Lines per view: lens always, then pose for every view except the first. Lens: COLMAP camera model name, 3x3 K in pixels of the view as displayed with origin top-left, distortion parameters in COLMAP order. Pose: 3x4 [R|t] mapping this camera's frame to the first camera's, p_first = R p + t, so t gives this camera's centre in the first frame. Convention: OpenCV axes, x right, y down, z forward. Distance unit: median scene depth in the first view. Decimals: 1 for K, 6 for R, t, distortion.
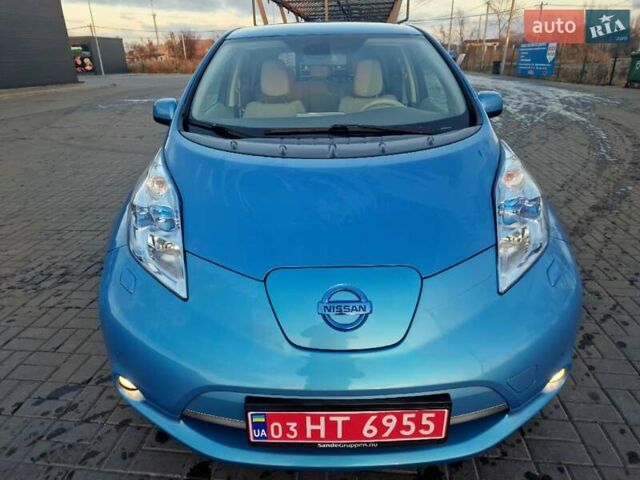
lens RADIAL K [[437.5, 0, 318.8], [0, 437.5, 237.4], [0, 0, 1]] dist [0.078167, -0.072375]
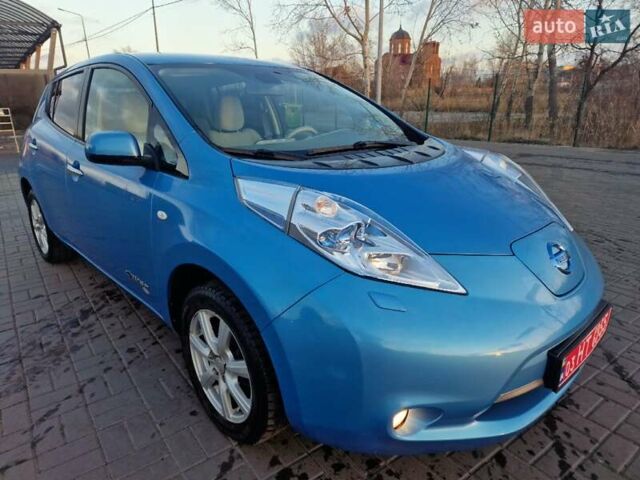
lens RADIAL K [[437.5, 0, 318.8], [0, 437.5, 237.4], [0, 0, 1]] dist [0.078167, -0.072375]
pose [[0.736530, -0.196389, 0.647267, -0.722673], [0.266050, 0.963904, -0.010280, -0.037564], [-0.621885, 0.179777, 0.762194, 0.248080]]
